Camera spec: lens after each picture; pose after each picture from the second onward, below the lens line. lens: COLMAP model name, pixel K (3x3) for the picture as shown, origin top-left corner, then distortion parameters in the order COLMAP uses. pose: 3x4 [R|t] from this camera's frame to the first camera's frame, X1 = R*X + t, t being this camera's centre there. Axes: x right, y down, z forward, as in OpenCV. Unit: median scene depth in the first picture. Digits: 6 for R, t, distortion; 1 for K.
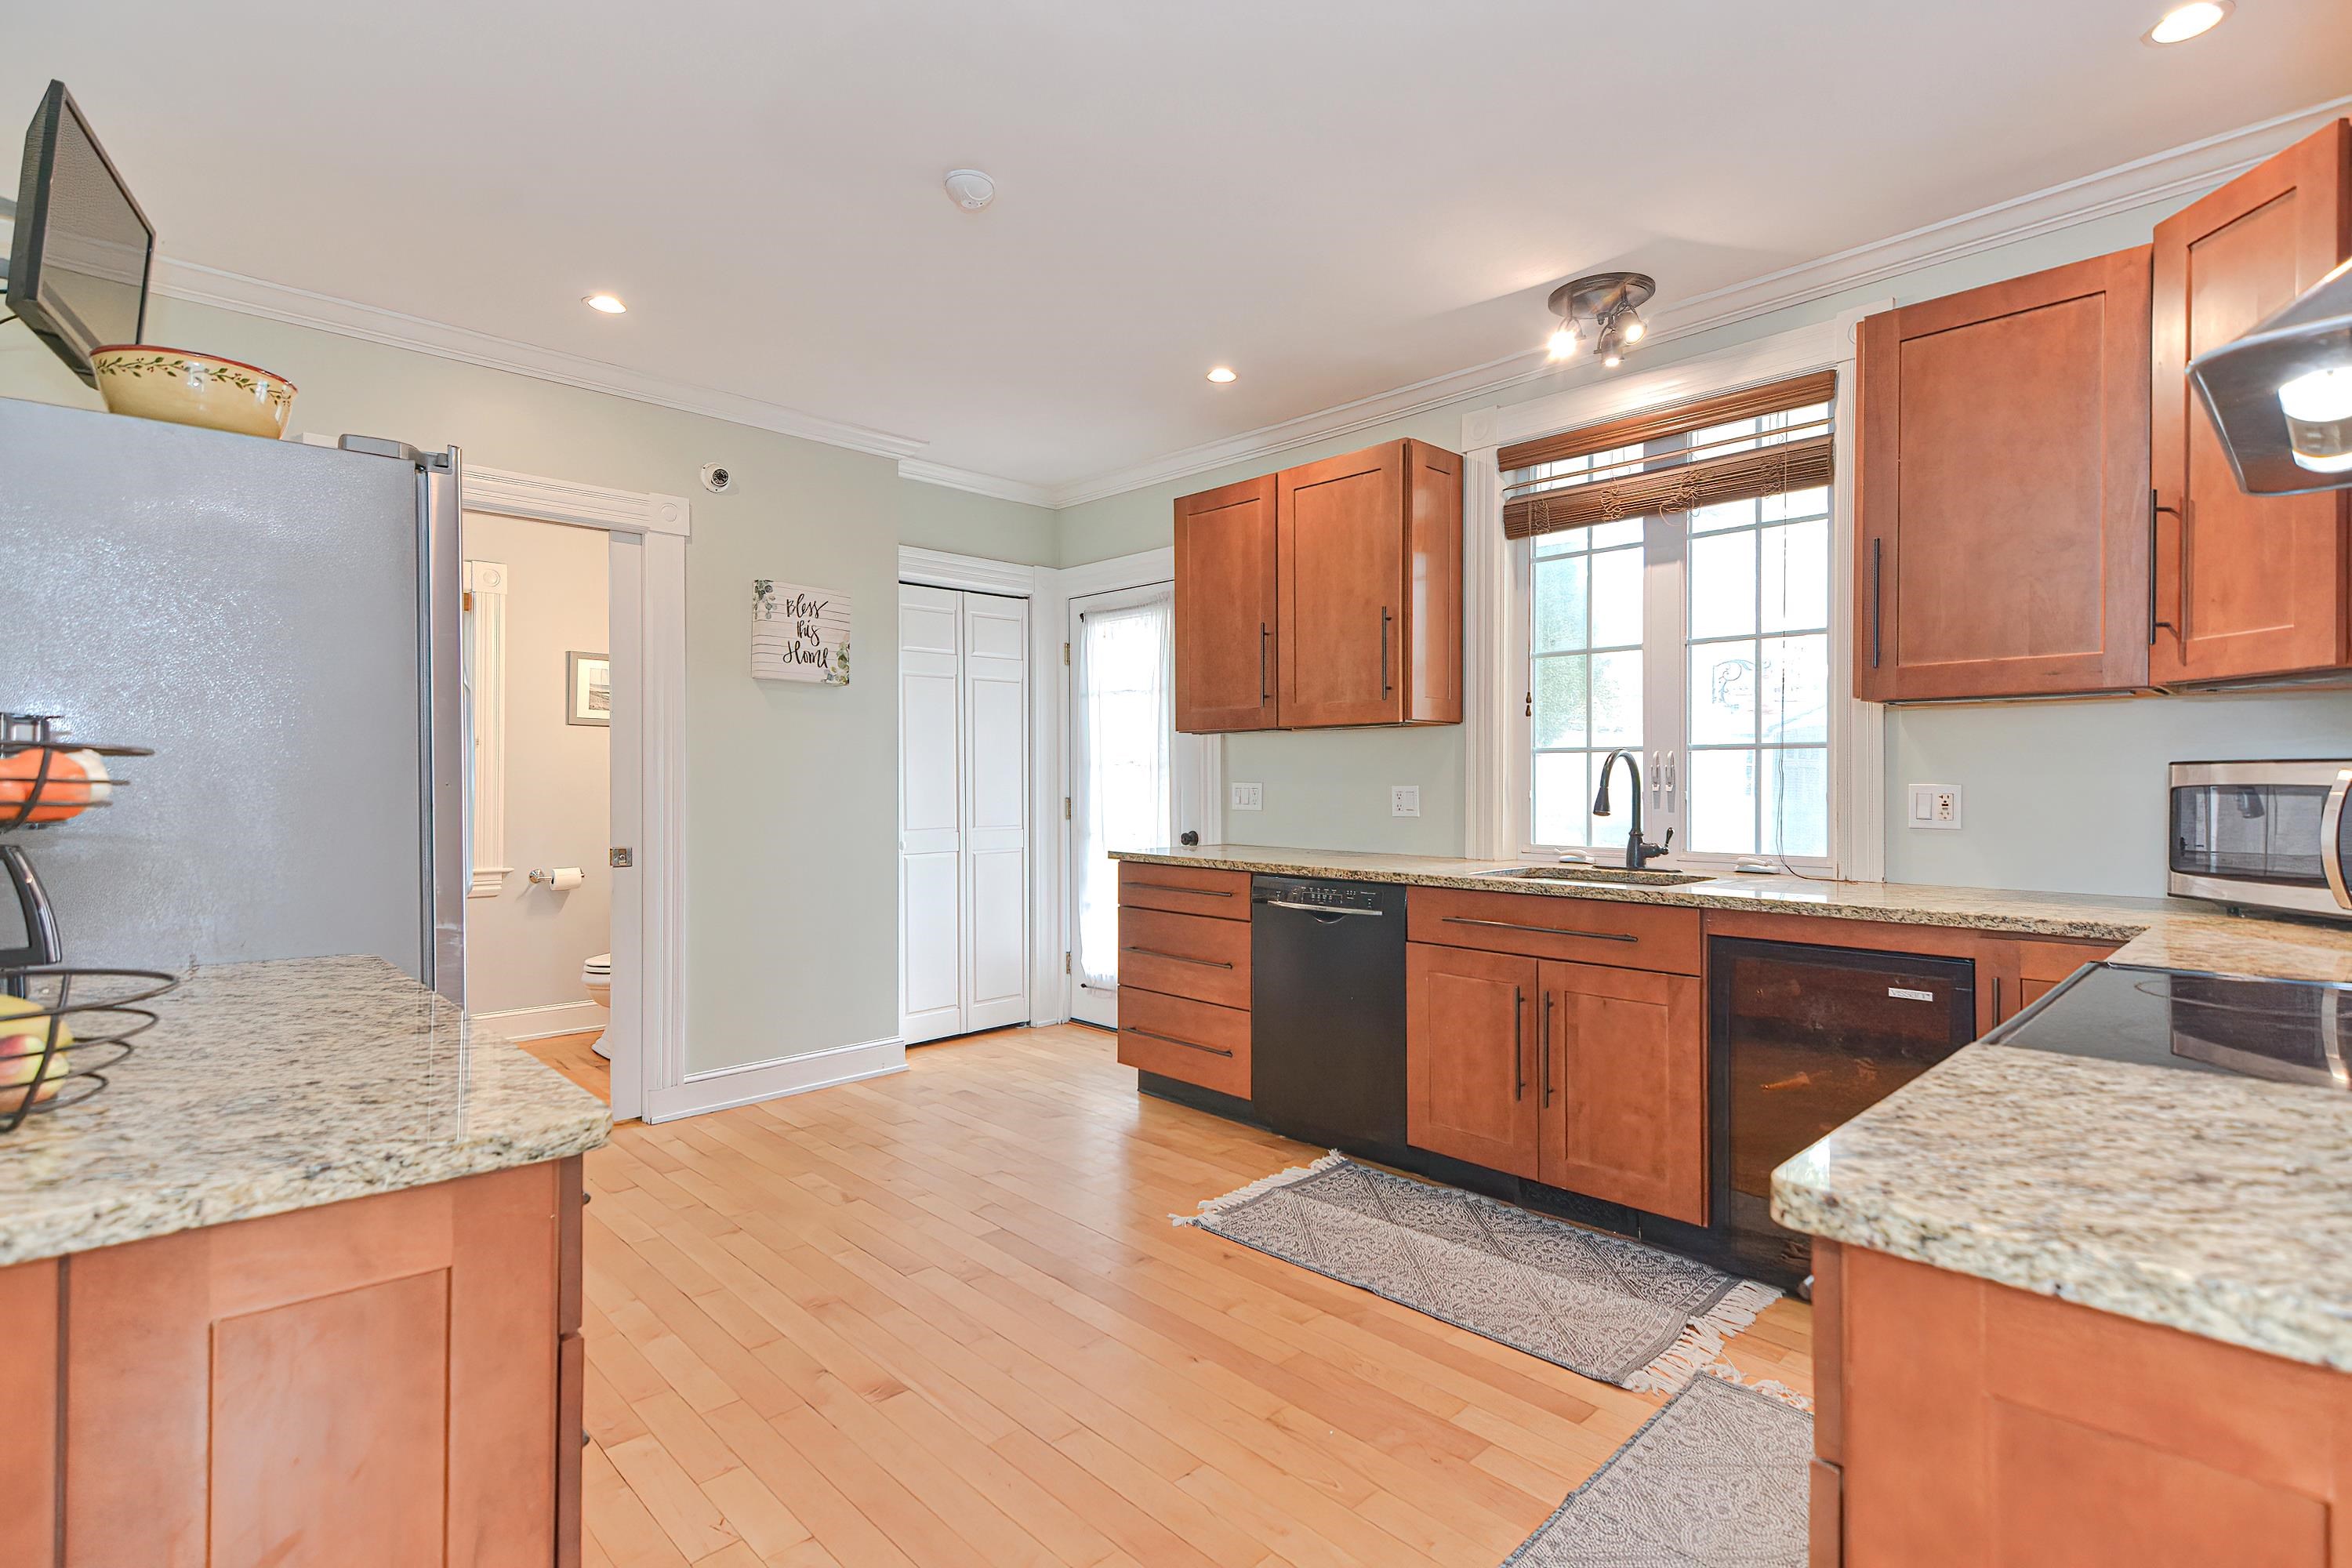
lens RADIAL K [[1143.4, 0, 1209.8], [0, 1143.4, 763.9], [0, 0, 1]] dist [0.018928, -0.008524]
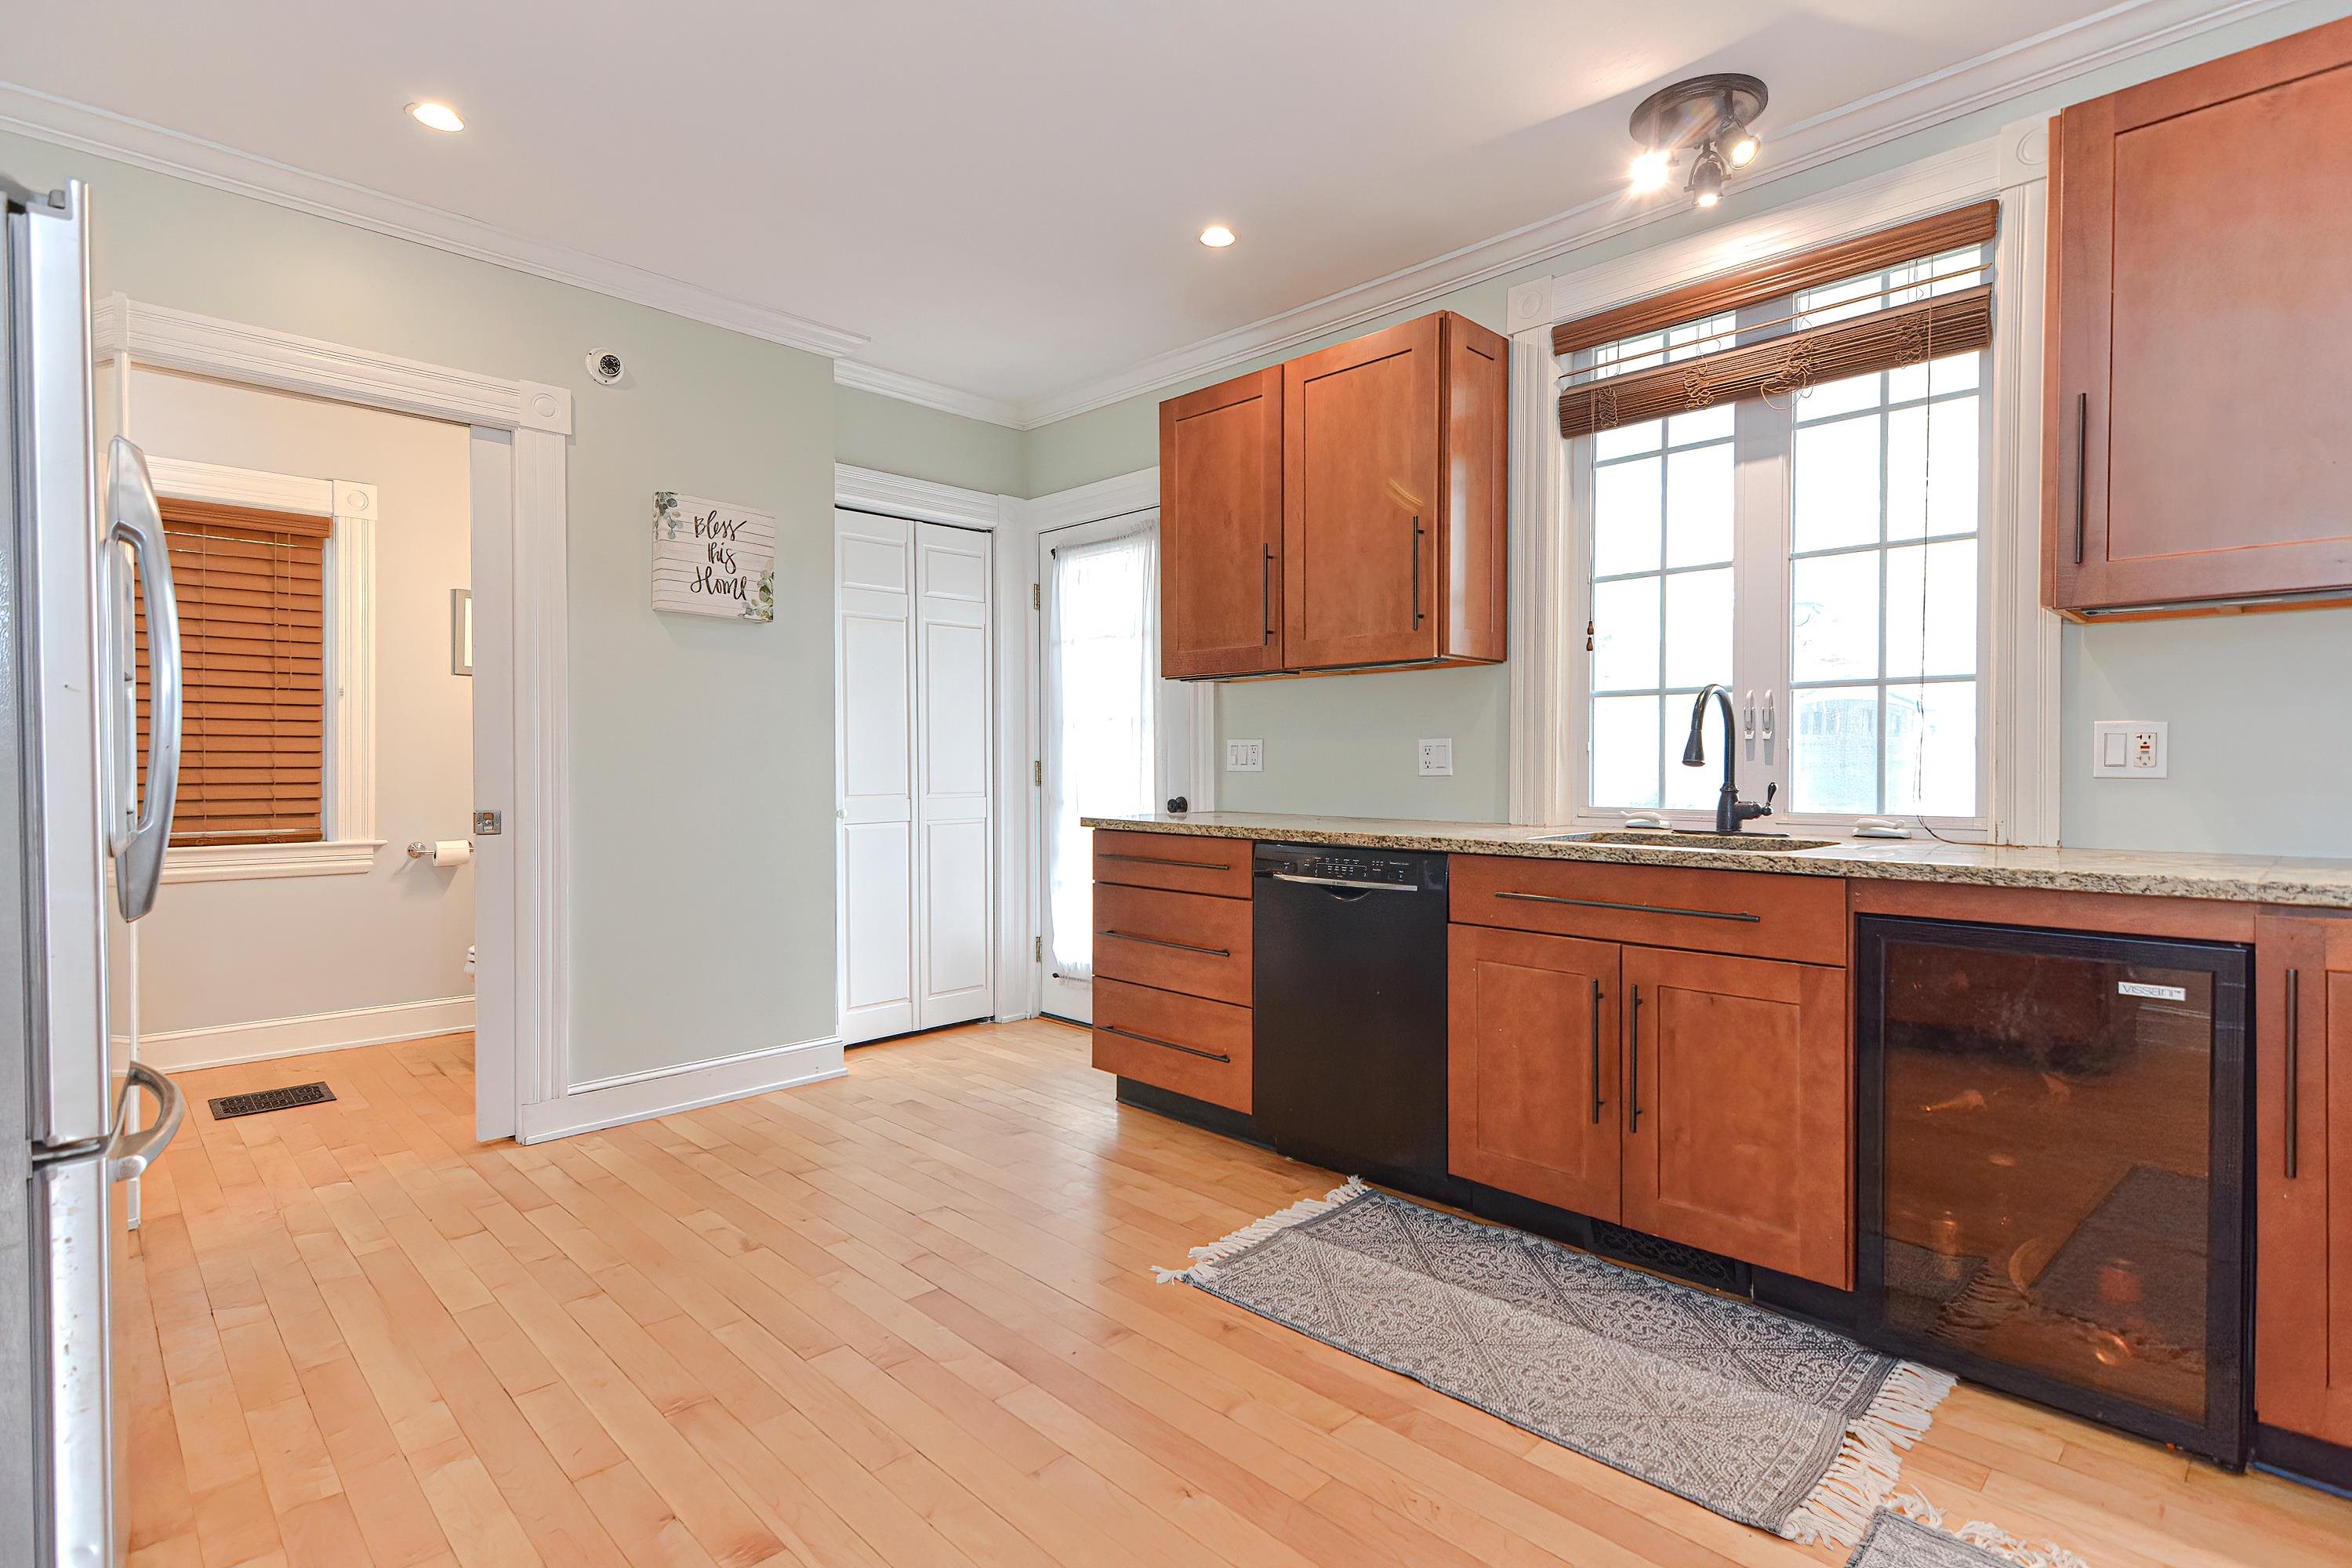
lens RADIAL K [[1143.4, 0, 1216.4], [0, 1143.4, 770.7], [0, 0, 1]] dist [0.018928, -0.008524]
pose [[0.999820, 0.001297, 0.018952, -0.005948], [-0.001633, 0.999842, 0.017718, 0.032225], [-0.018926, -0.017745, 0.999663, 0.189209]]
